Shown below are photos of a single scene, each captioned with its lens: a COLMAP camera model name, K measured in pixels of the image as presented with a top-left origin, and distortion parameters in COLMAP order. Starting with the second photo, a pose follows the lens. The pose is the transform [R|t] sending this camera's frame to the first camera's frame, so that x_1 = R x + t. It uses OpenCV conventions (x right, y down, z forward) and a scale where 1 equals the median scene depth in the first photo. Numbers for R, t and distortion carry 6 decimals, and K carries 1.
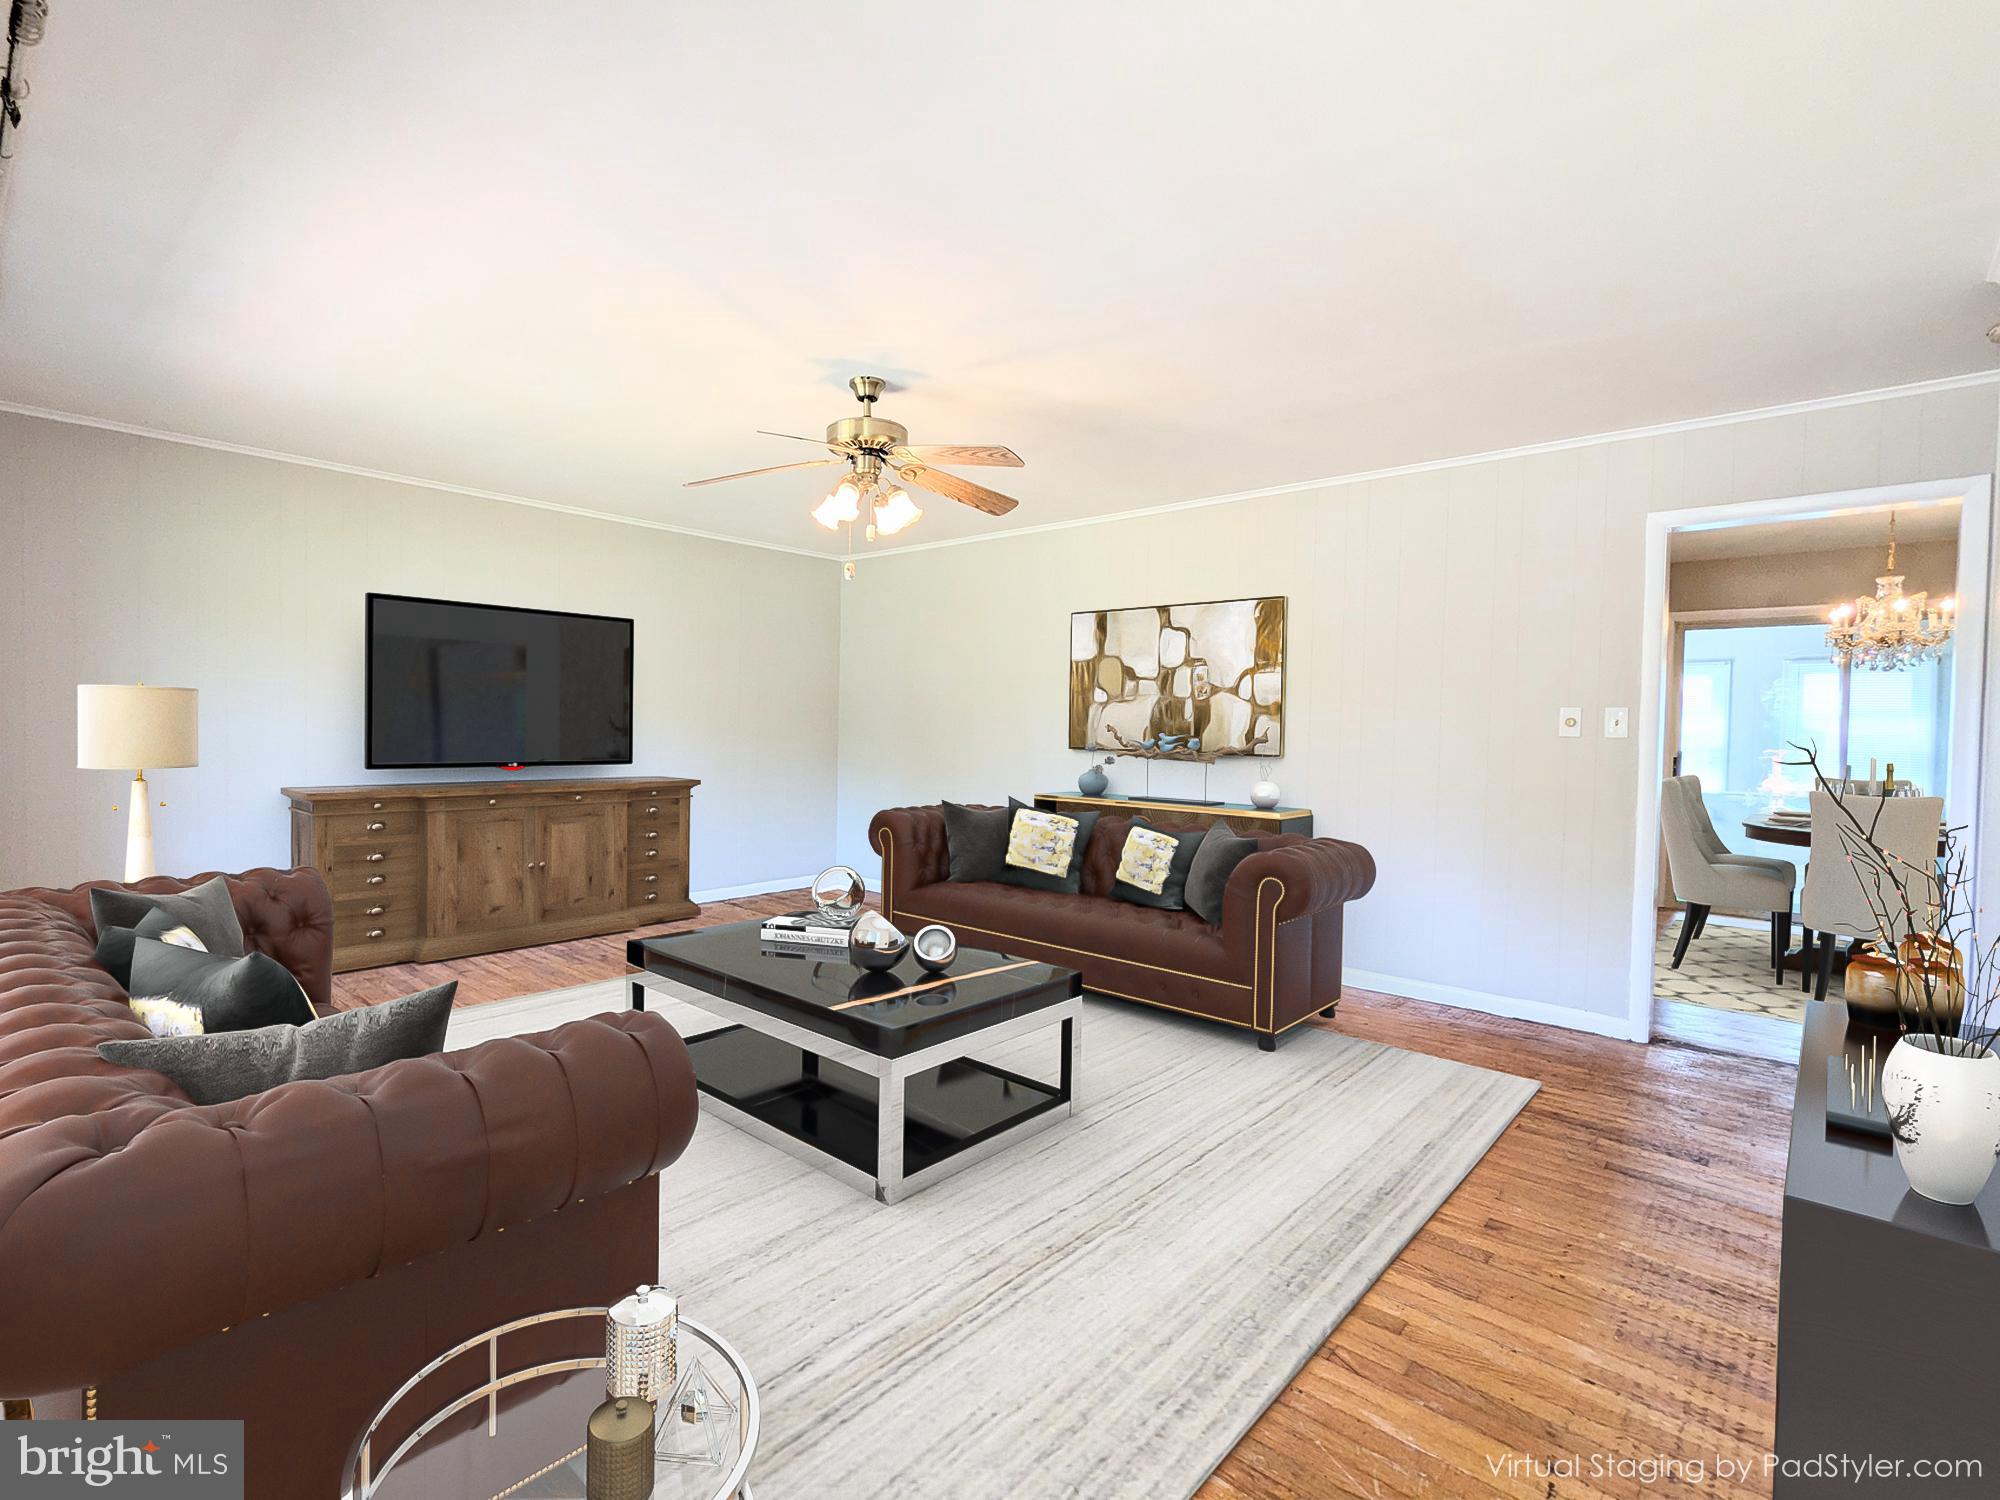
lens RADIAL K [[927.9, 0, 996.4], [0, 927.9, 721.9], [0, 0, 1]] dist [0.002843, 0.000383]
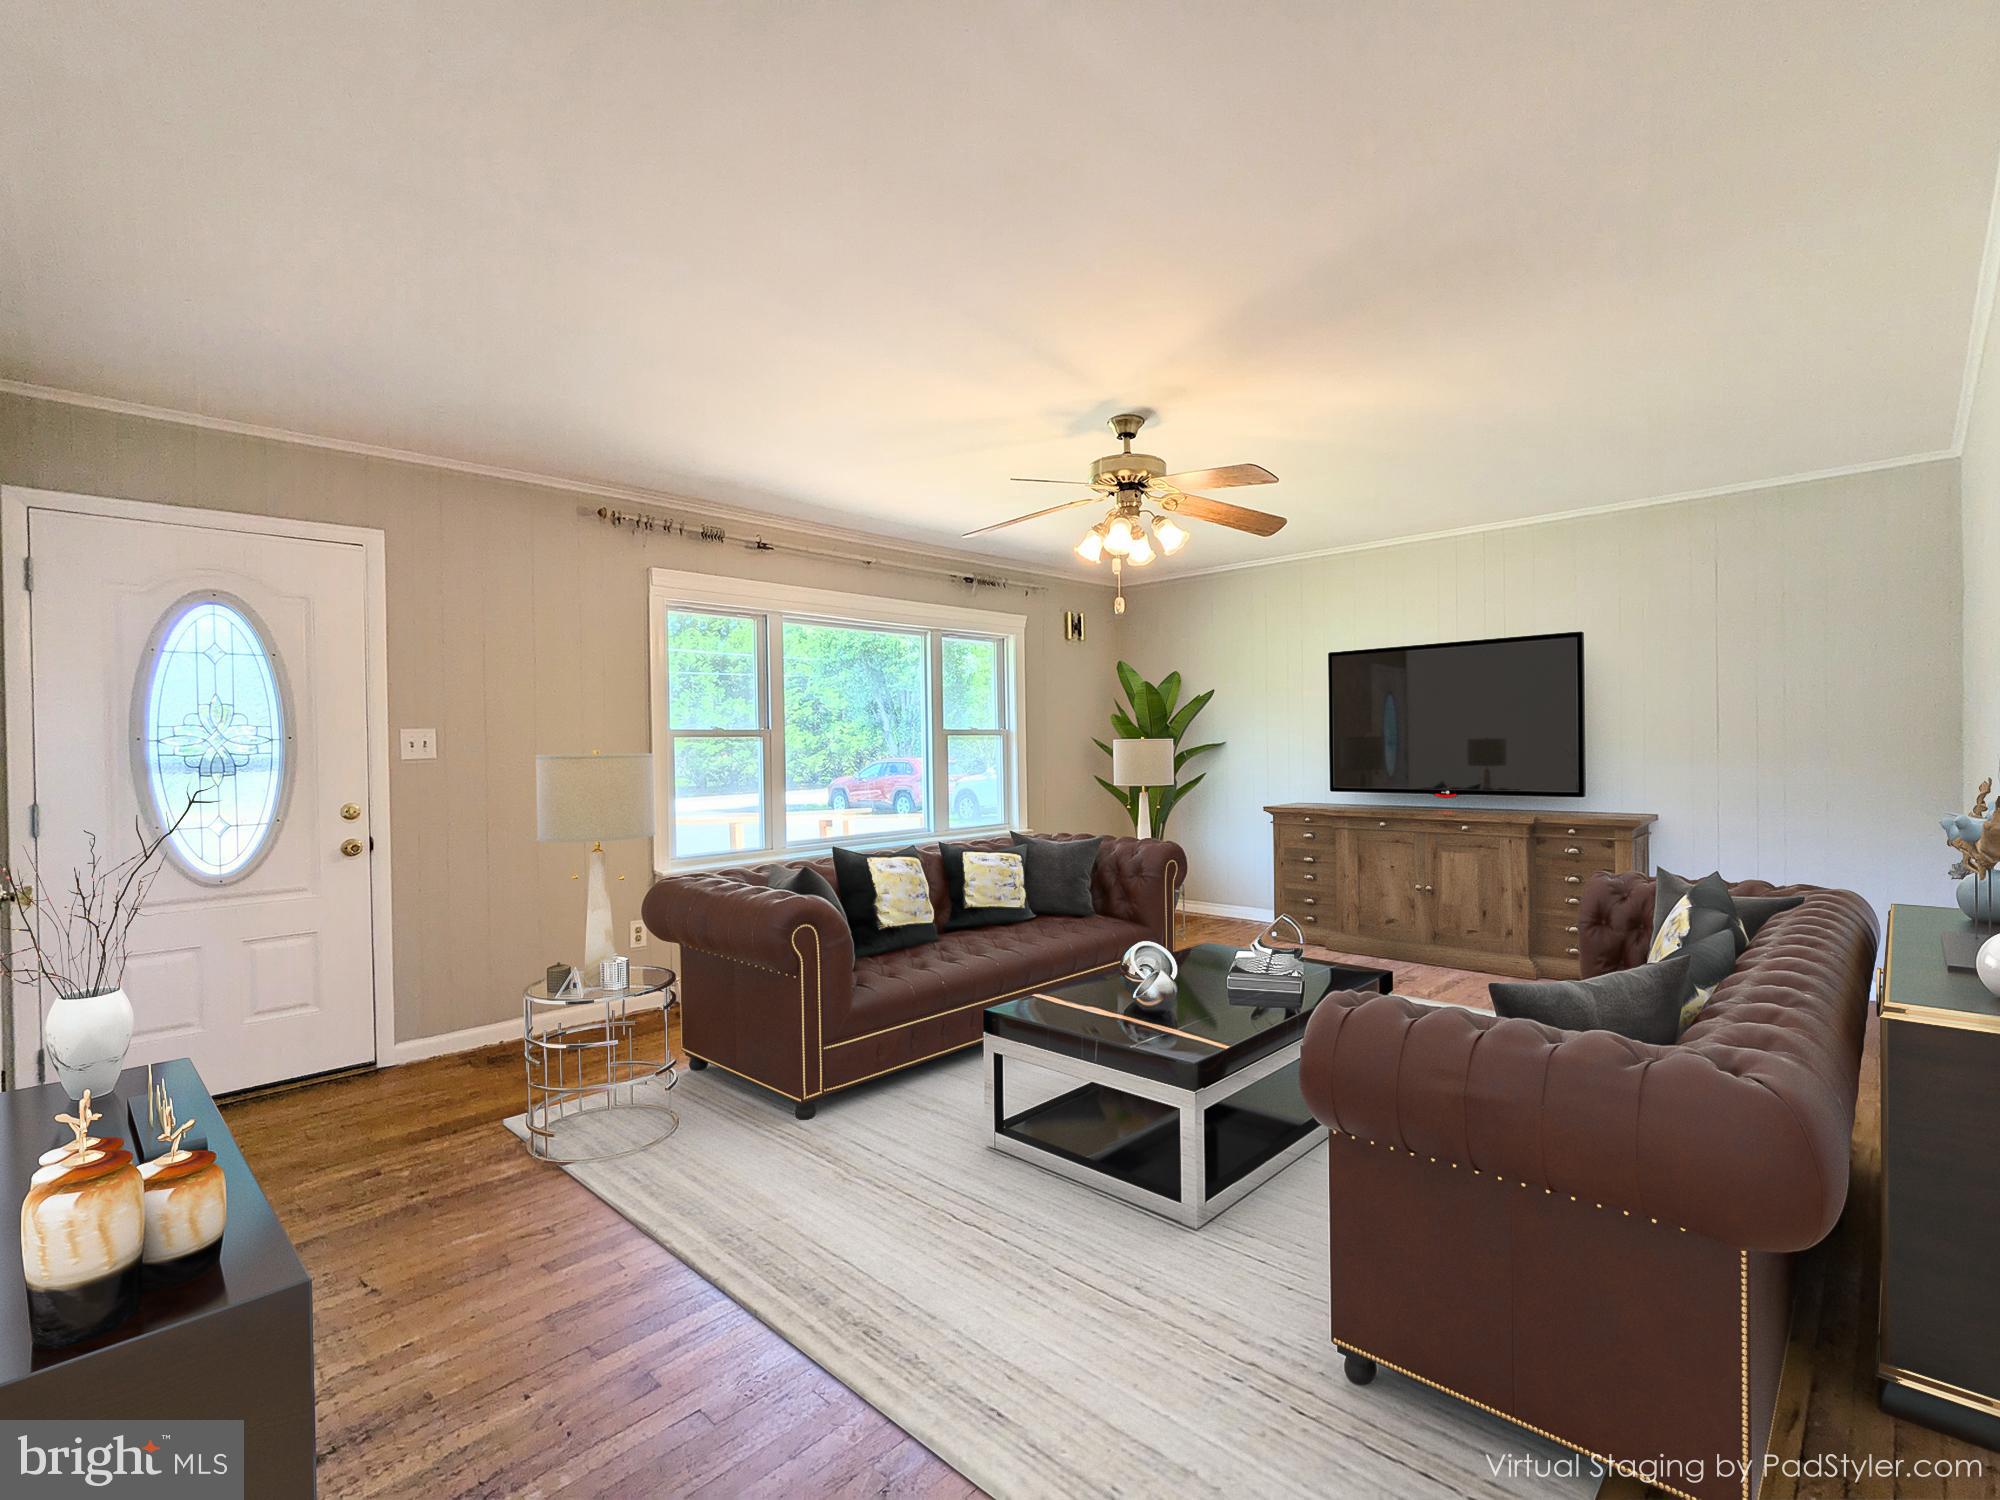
lens RADIAL K [[947.1, 0, 1000.0], [0, 947.1, 750.0], [0, 0, 1]] dist [0.001215, 0.000508]
pose [[-0.039294, -0.025021, -0.998914, 0.647258], [0.008370, 0.999643, -0.025368, 0.023348], [0.999193, -0.009358, -0.039070, 0.610624]]
